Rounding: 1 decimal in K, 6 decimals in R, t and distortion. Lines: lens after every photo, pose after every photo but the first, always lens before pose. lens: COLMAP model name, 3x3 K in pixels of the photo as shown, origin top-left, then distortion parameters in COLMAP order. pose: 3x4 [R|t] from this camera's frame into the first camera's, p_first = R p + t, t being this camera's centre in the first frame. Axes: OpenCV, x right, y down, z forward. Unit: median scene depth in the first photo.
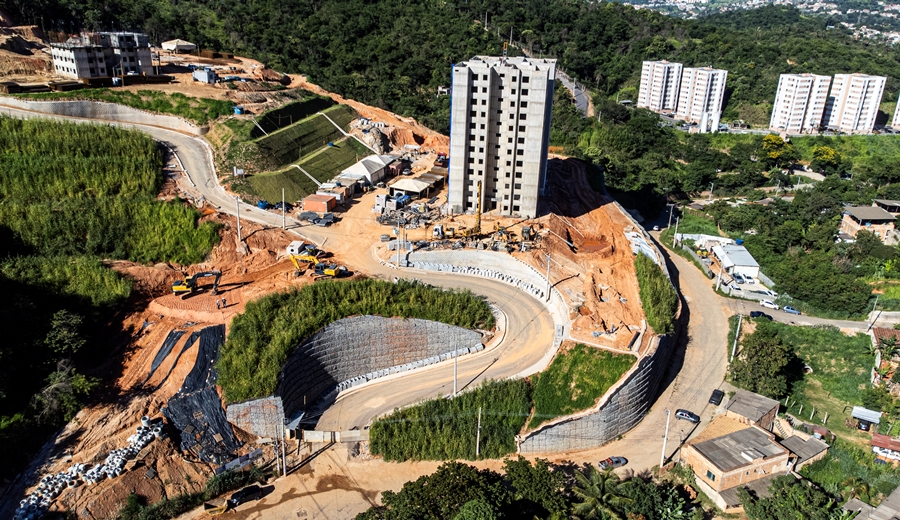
lens RADIAL K [[686.0, 0, 450.4], [0, 686.0, 256.6], [0, 0, 1]] dist [0.036291, 0.033930]
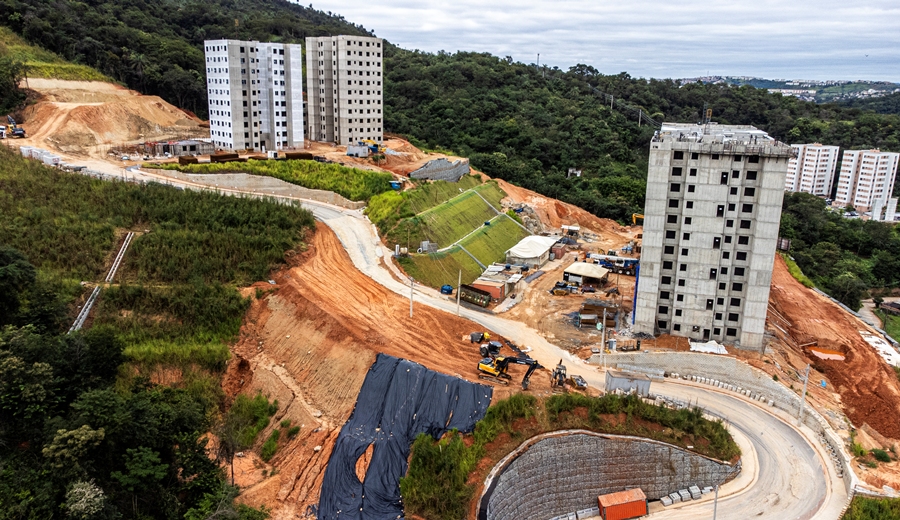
lens RADIAL K [[686.0, 0, 450.4], [0, 686.0, 256.6], [0, 0, 1]] dist [0.036291, 0.033930]
pose [[0.991350, 0.023837, -0.129059, -0.131940], [-0.039613, 0.991850, -0.121095, -0.010893], [0.125120, 0.125160, 0.984215, 0.138749]]
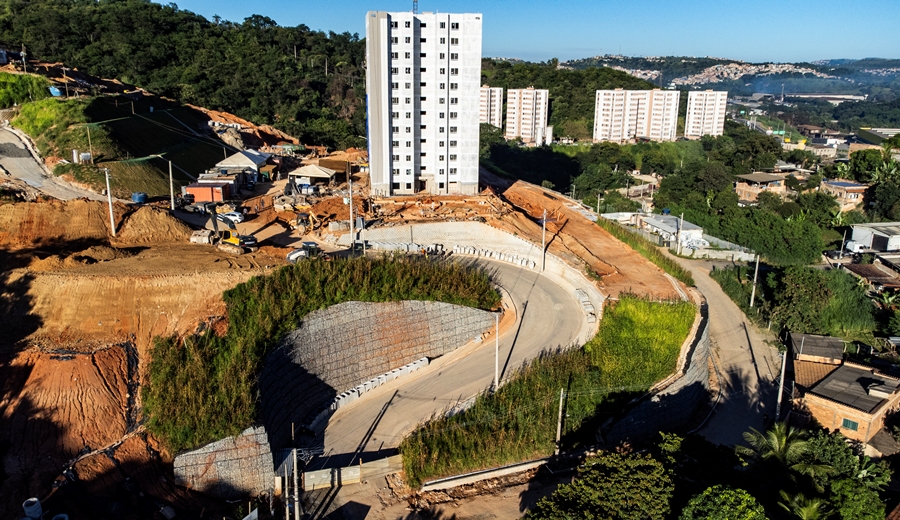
lens RADIAL K [[686.0, 0, 450.4], [0, 686.0, 256.6], [0, 0, 1]] dist [0.036291, 0.033930]
pose [[0.948743, -0.104708, 0.298199, -0.174621], [0.131843, 0.988628, -0.072328, 0.080131], [-0.287235, 0.107936, 0.951759, 0.227872]]
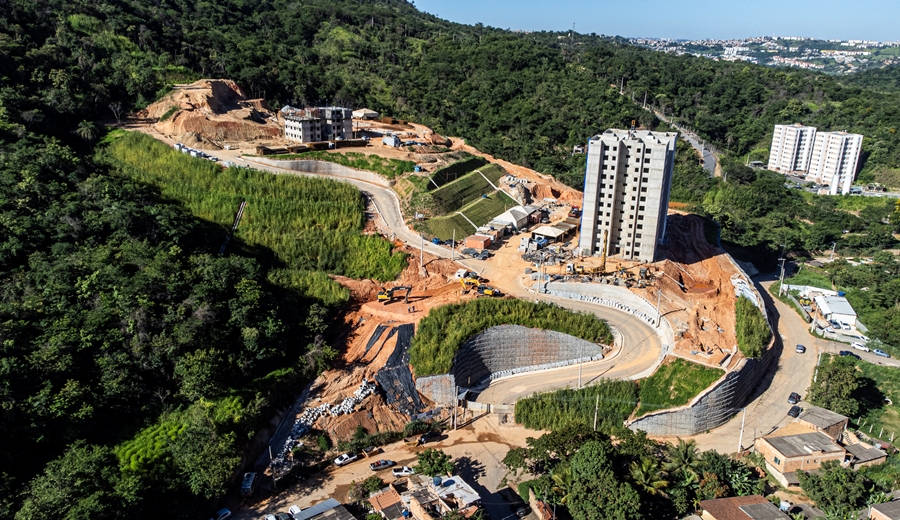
lens RADIAL K [[686.0, 0, 450.4], [0, 686.0, 256.6], [0, 0, 1]] dist [0.036291, 0.033930]
pose [[0.982018, 0.049115, -0.182287, -0.005563], [-0.061730, 0.996027, -0.064187, 0.035542], [0.178410, 0.074285, 0.981148, -0.273255]]
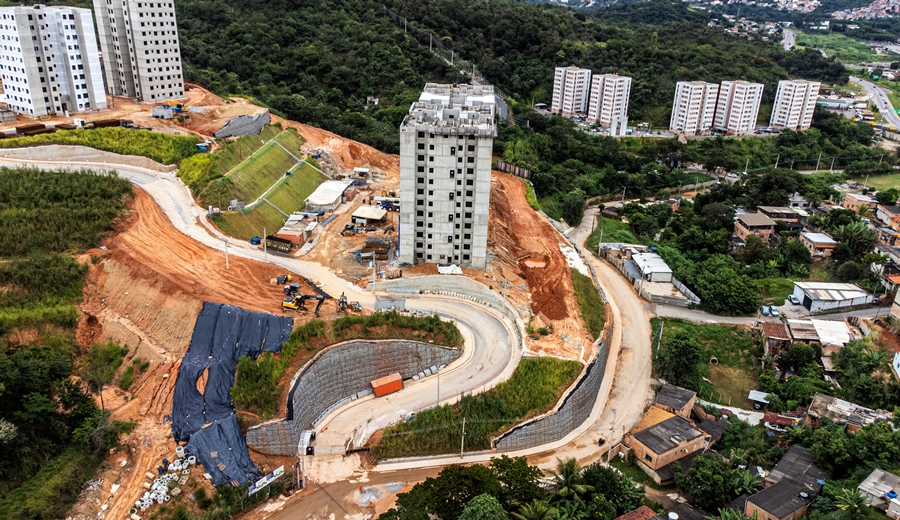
lens RADIAL K [[682.4, 0, 451.2], [0, 682.4, 258.7], [0, 0, 1]] dist [0.034115, 0.035457]
pose [[0.991151, -0.045149, 0.124829, -0.077375], [0.041910, 0.998716, 0.028457, -0.062390], [-0.125953, -0.022973, 0.991770, -0.120440]]
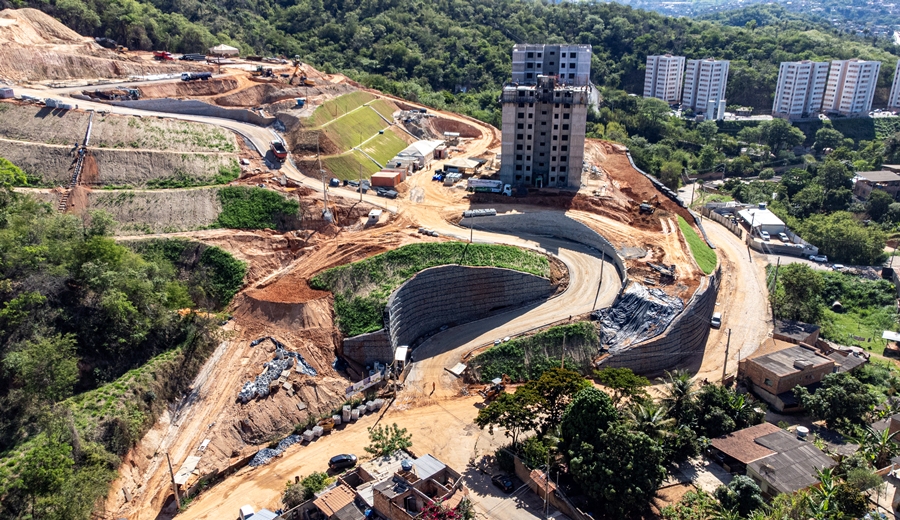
lens RADIAL K [[686.0, 0, 450.4], [0, 686.0, 256.6], [0, 0, 1]] dist [0.036291, 0.033930]
pose [[0.999291, -0.036859, 0.007621, -0.101087], [0.036970, 0.999204, -0.014972, 0.067124], [-0.007063, 0.015243, 0.999859, -0.101776]]
